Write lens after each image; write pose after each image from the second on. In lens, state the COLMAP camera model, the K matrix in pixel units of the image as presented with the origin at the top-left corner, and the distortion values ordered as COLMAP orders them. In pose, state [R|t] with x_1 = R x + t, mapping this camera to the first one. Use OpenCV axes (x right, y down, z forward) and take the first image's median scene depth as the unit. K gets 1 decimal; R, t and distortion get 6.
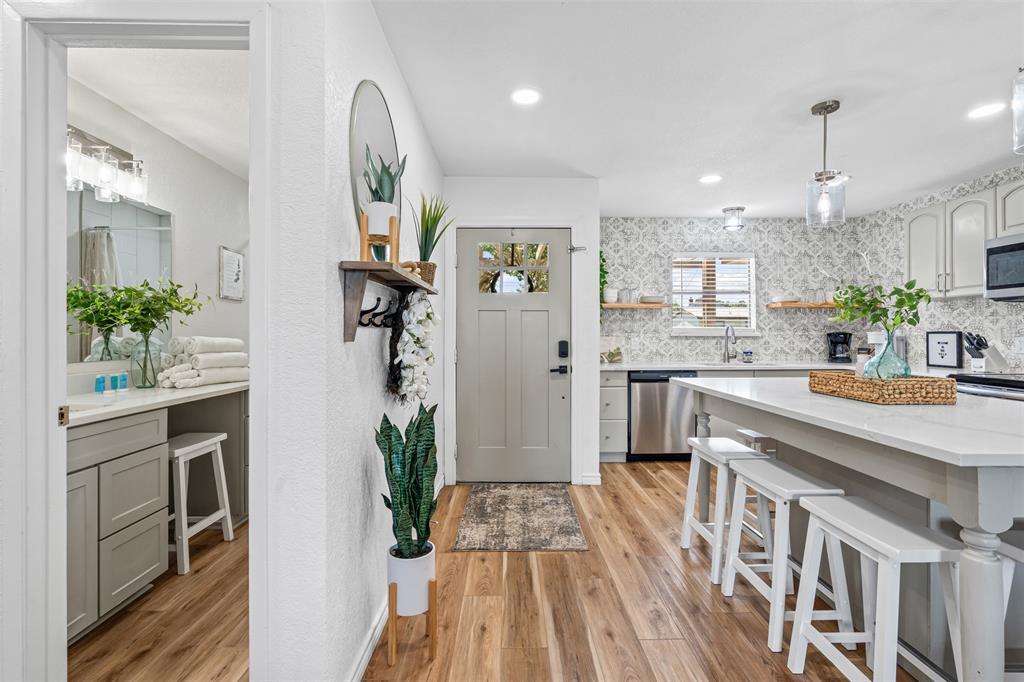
lens RADIAL K [[472.2, 0, 517.3], [0, 472.2, 334.9], [0, 0, 1]] dist [-0.022028, 0.001411]
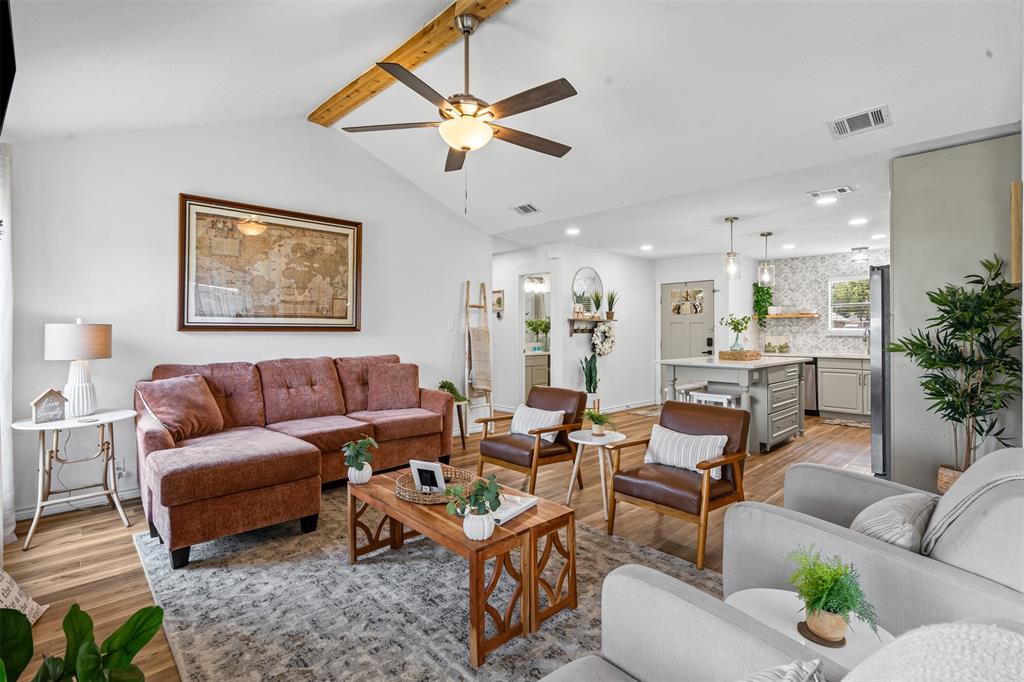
lens RADIAL K [[472.2, 0, 513.9], [0, 472.2, 335.1], [0, 0, 1]] dist [-0.022028, 0.001411]
pose [[0.674958, 0.003097, -0.737849, 0.997968], [-0.000167, 0.999992, 0.004044, -0.006444], [0.737856, -0.002606, 0.674953, -0.935868]]
